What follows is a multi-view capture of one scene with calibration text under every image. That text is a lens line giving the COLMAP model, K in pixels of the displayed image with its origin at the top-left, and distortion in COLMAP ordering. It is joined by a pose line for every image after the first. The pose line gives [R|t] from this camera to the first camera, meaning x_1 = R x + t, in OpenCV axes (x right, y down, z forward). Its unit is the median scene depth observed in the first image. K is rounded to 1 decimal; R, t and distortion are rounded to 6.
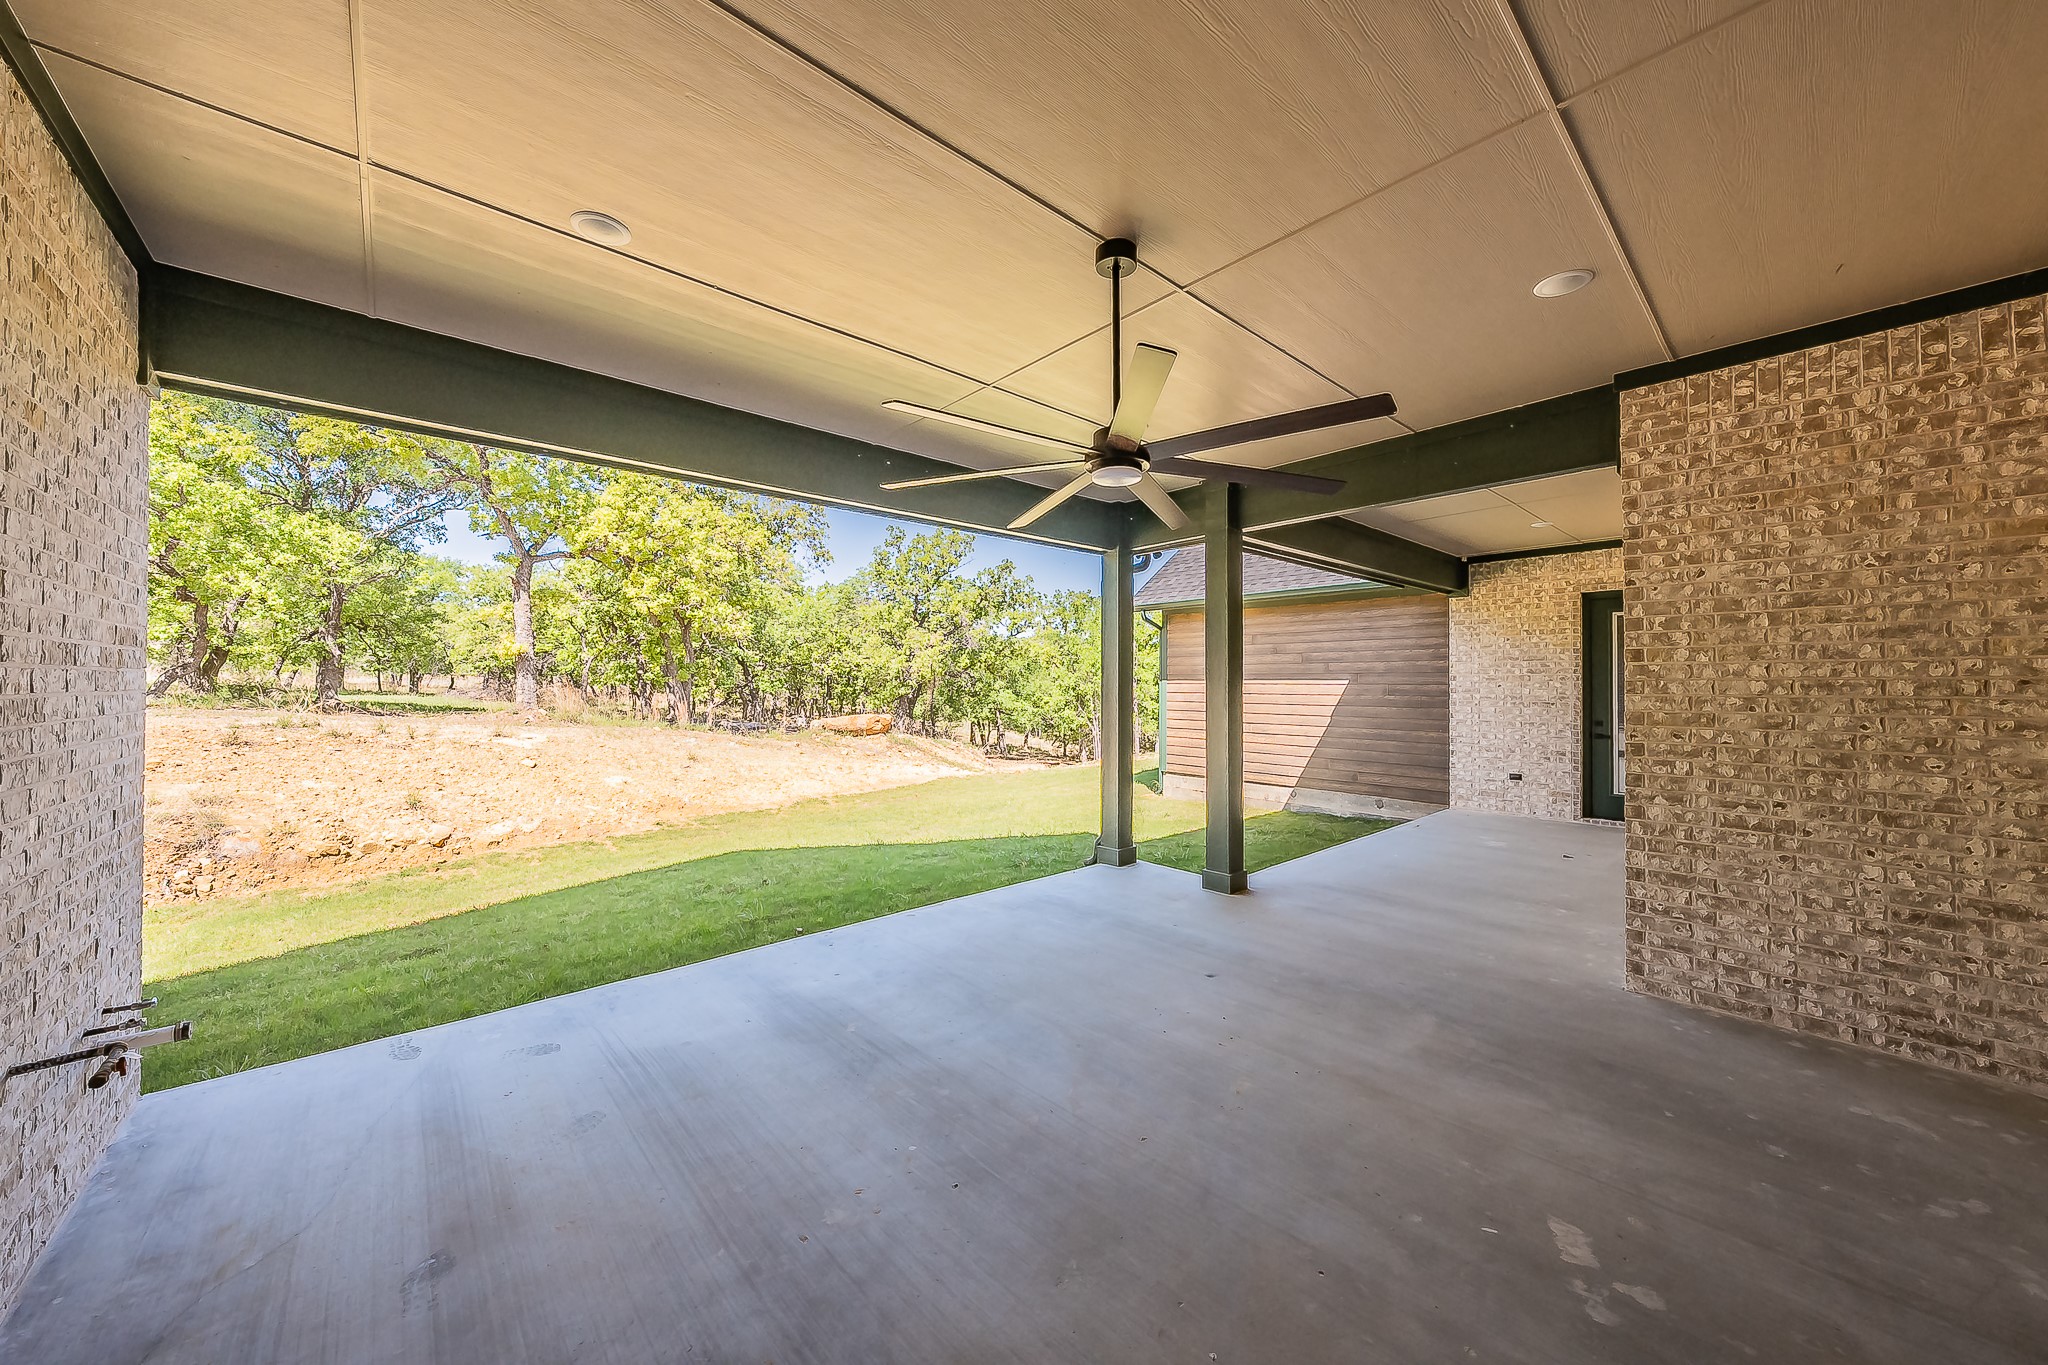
lens RADIAL K [[711.6, 0, 1017.6], [0, 711.6, 676.3], [0, 0, 1]] dist [0.000577, 0.000146]
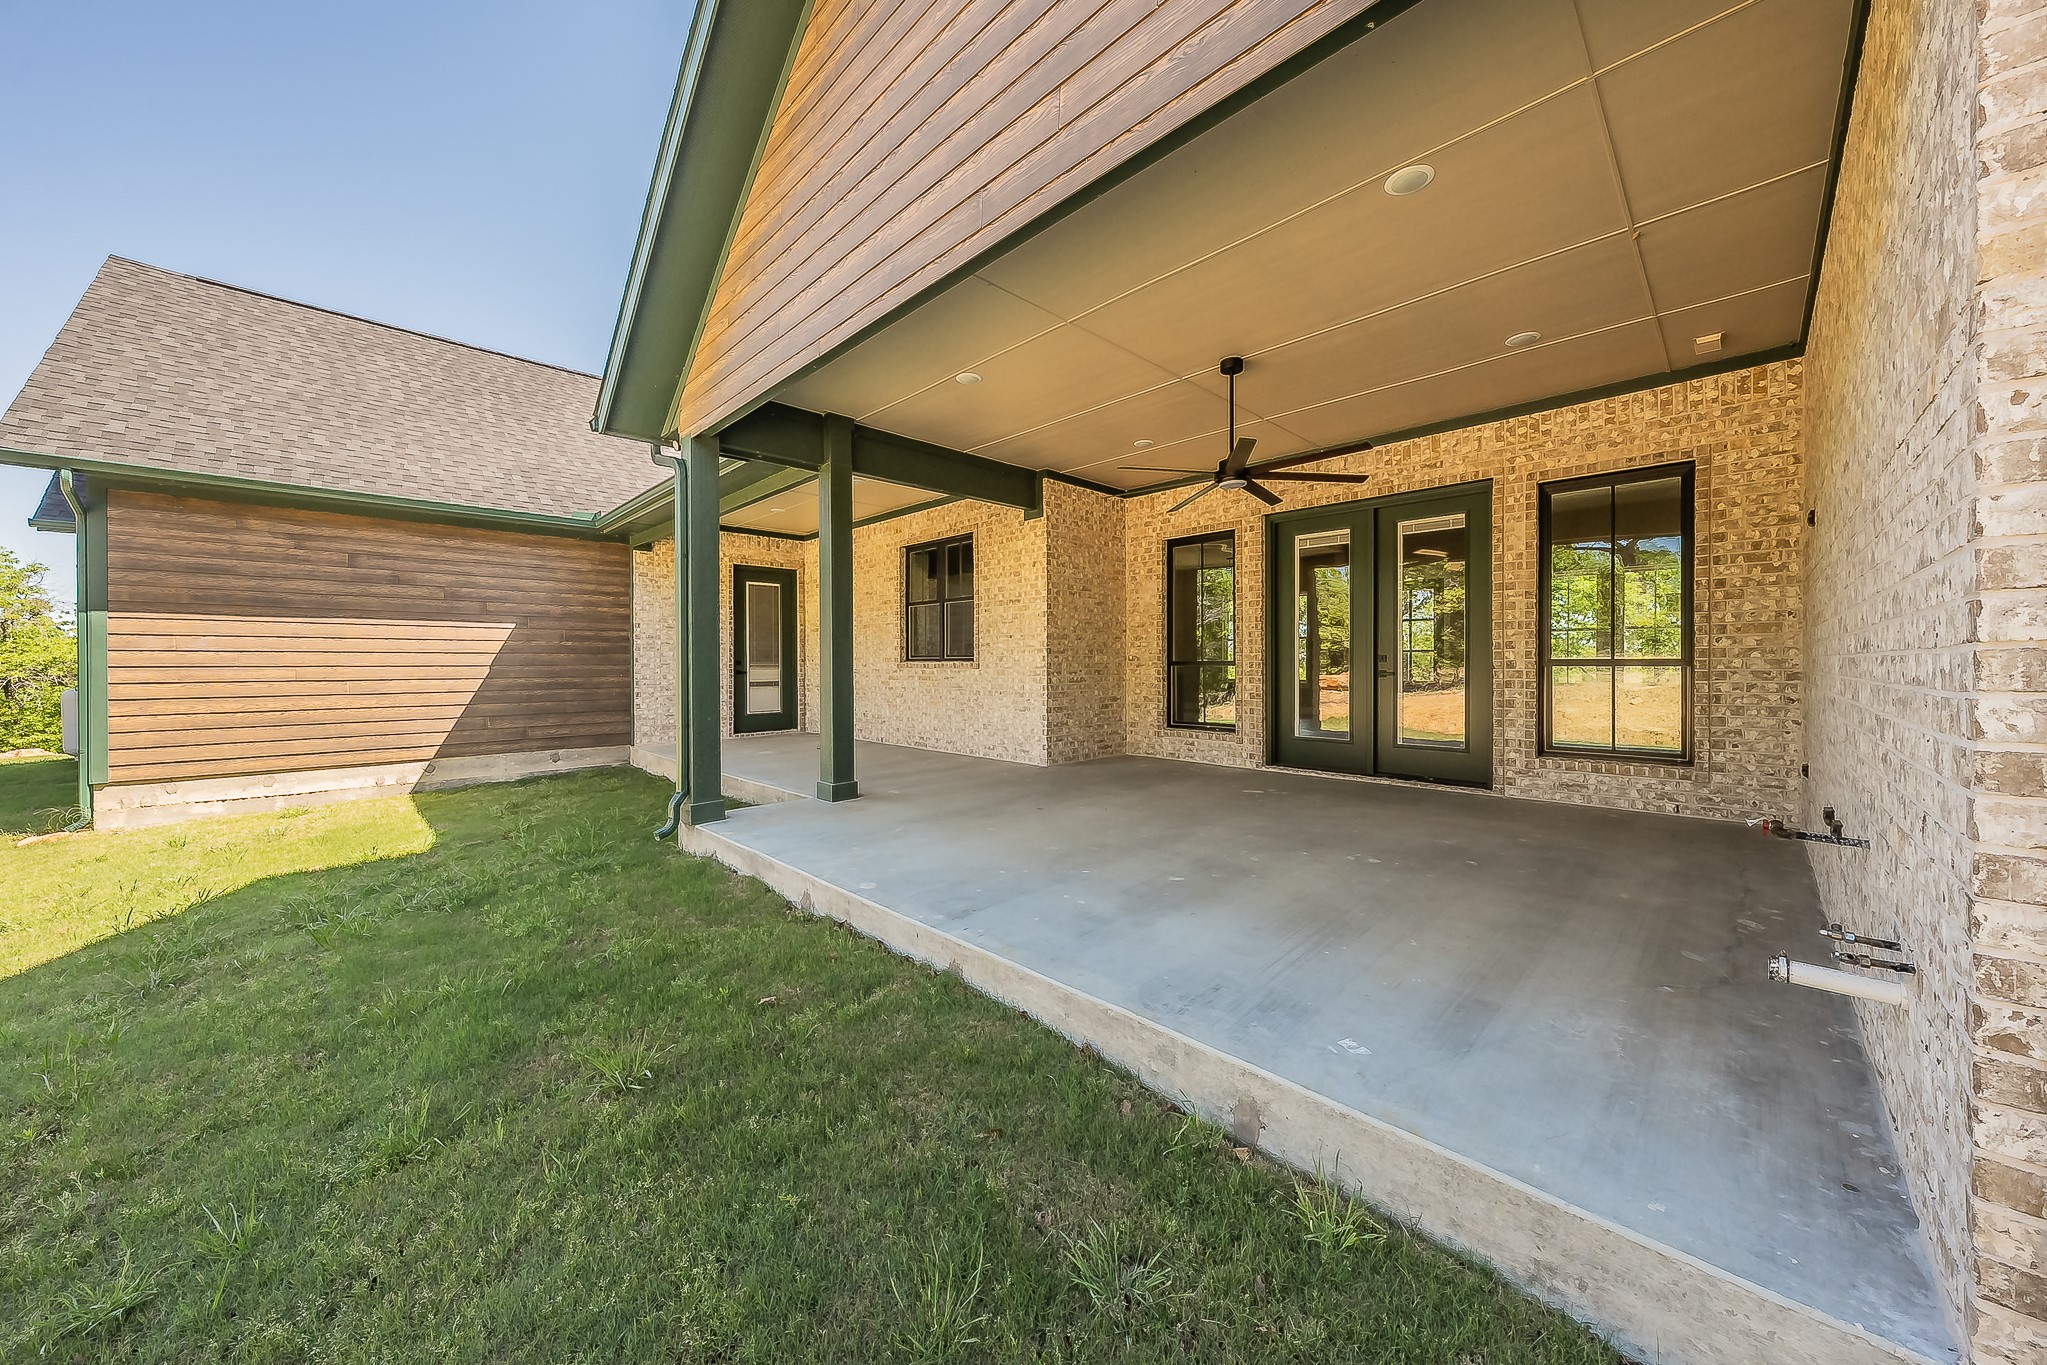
lens RADIAL K [[711.2, 0, 1016.8], [0, 711.2, 672.0], [0, 0, 1]] dist [0.000577, 0.000146]
pose [[-0.047340, -0.014921, 0.998767, -0.471401], [-0.006653, 0.999871, 0.014622, 0.051620], [-0.998857, -0.005953, -0.047434, 0.459433]]
